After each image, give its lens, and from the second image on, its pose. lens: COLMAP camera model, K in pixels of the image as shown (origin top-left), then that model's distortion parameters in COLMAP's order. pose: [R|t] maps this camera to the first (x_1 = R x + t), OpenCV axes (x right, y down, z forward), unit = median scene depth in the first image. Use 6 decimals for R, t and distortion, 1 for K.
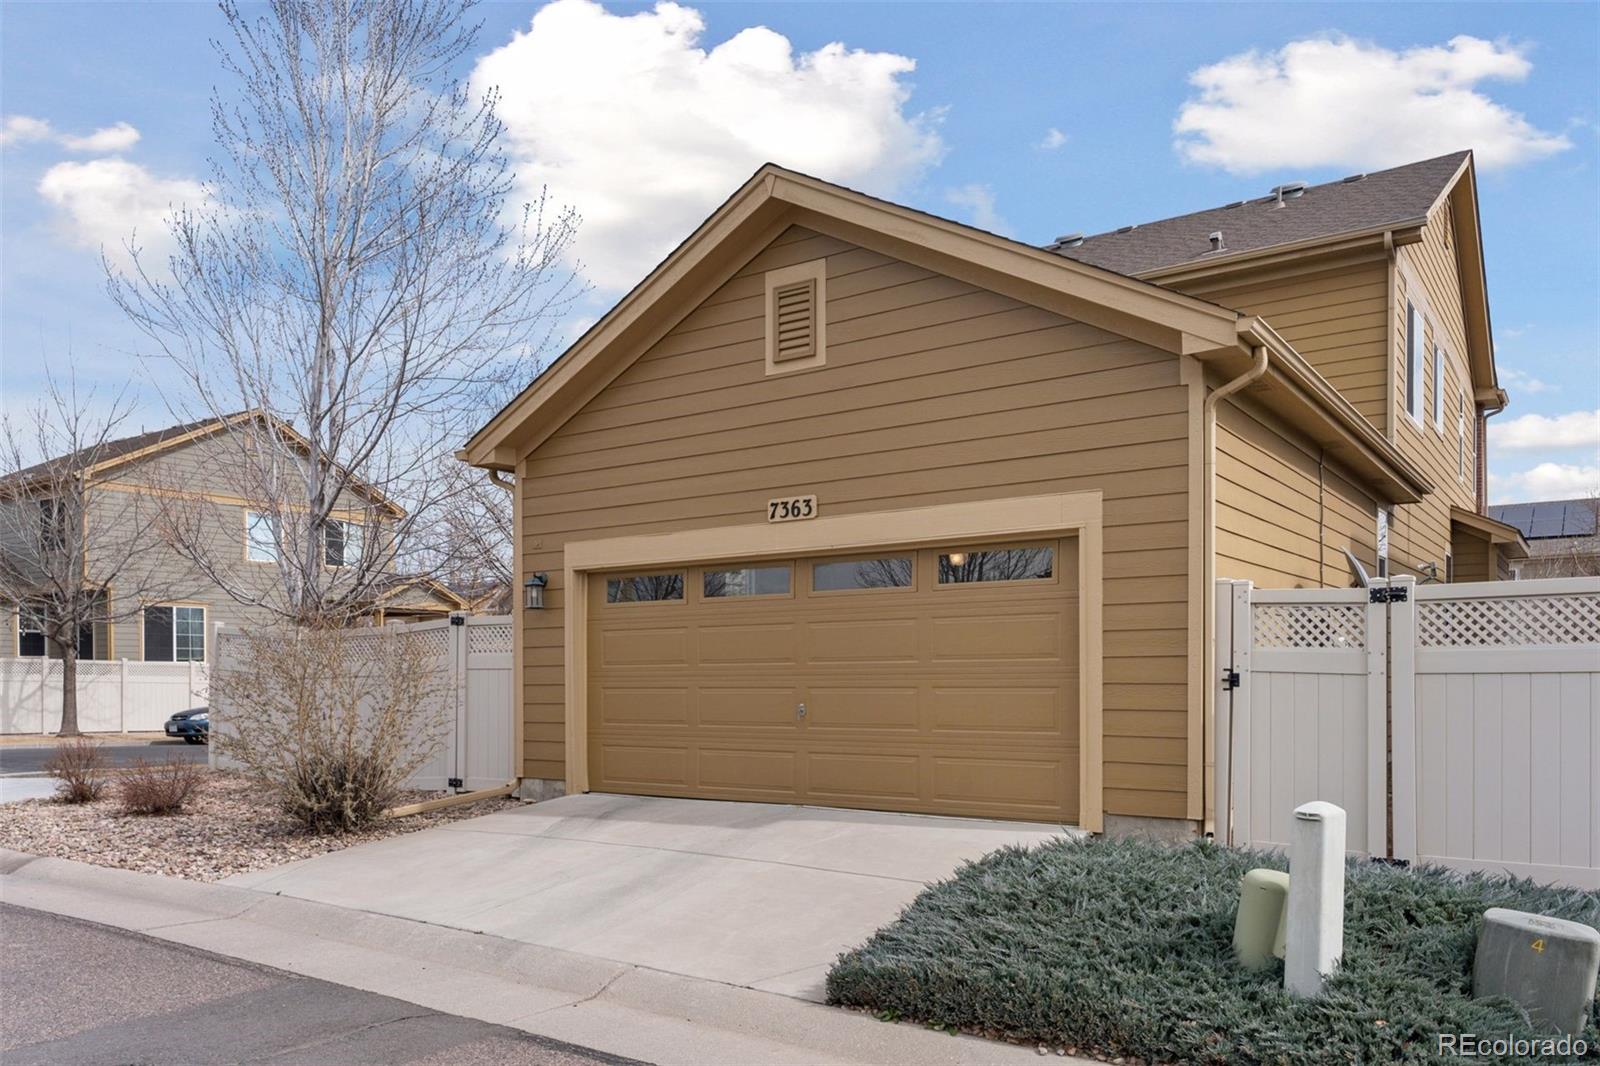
lens RADIAL K [[1188.7, 0, 800.4], [0, 1188.7, 557.4], [0, 0, 1]] dist [0.003619, -0.000008]
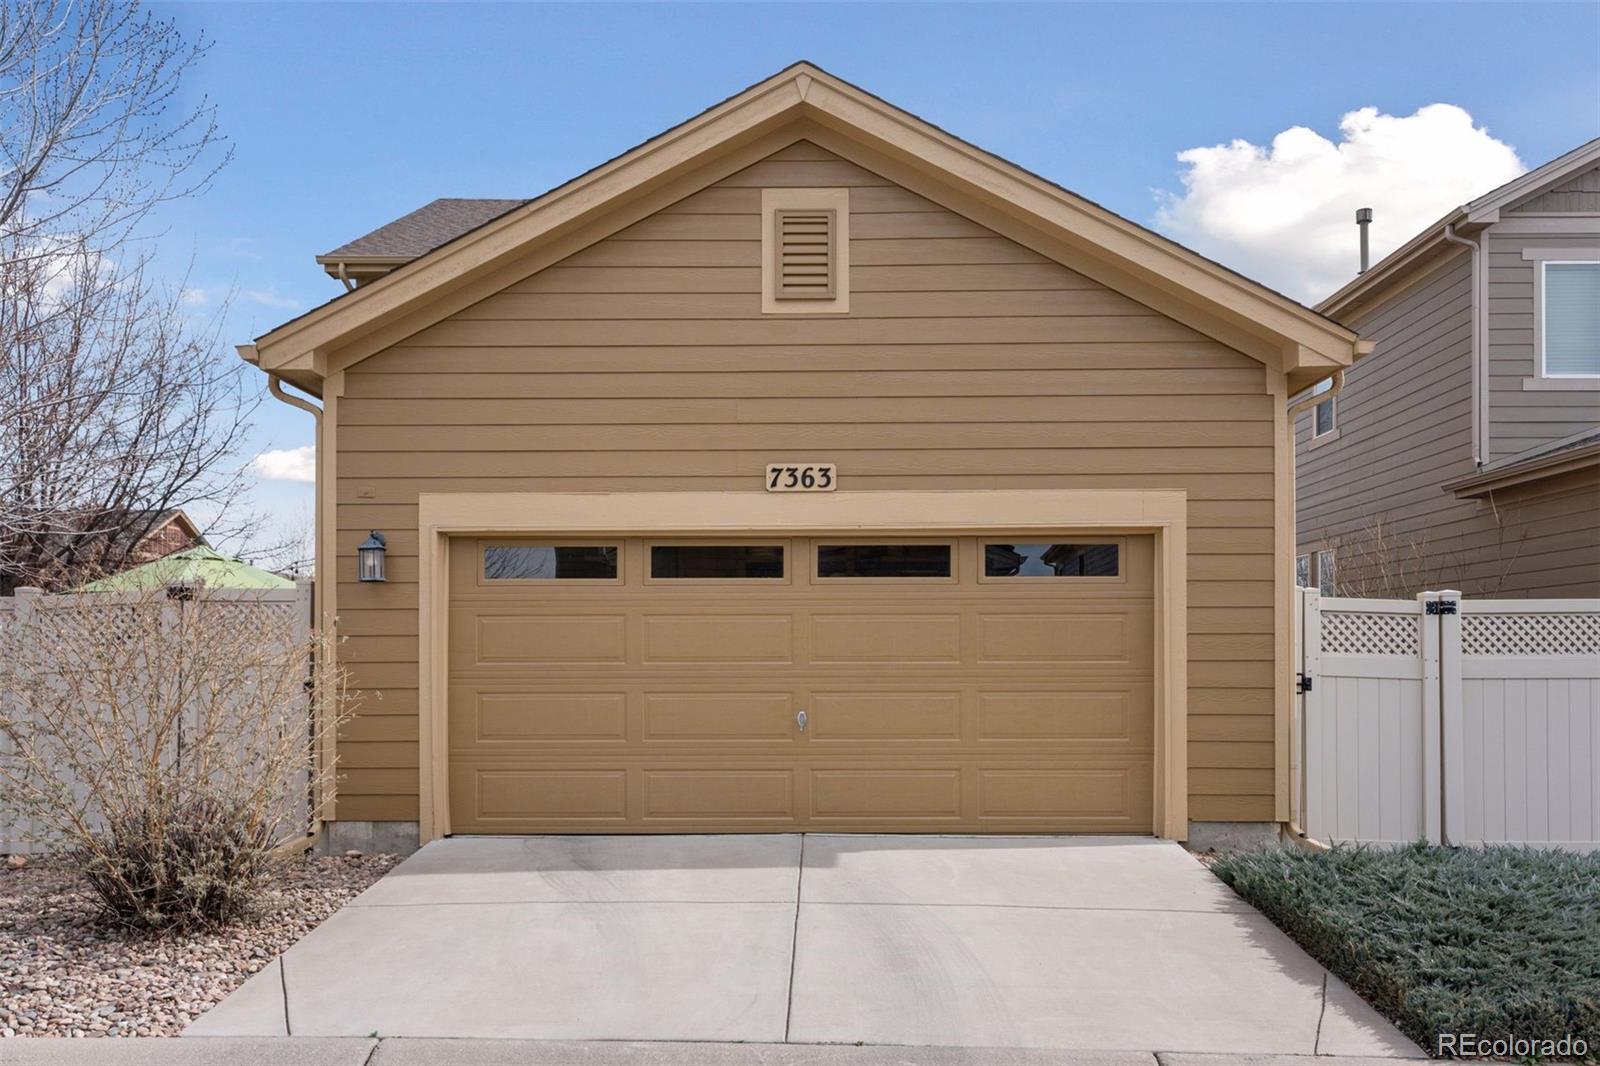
lens RADIAL K [[1256.7, 0, 800.0], [0, 1256.7, 533.0], [0, 0, 1]] dist [-0.001332, 0.002751]
pose [[0.830626, 0.065112, 0.553010, -0.540932], [-0.059237, 0.997837, -0.028513, 0.025436], [-0.553670, -0.009075, 0.832687, 0.292620]]
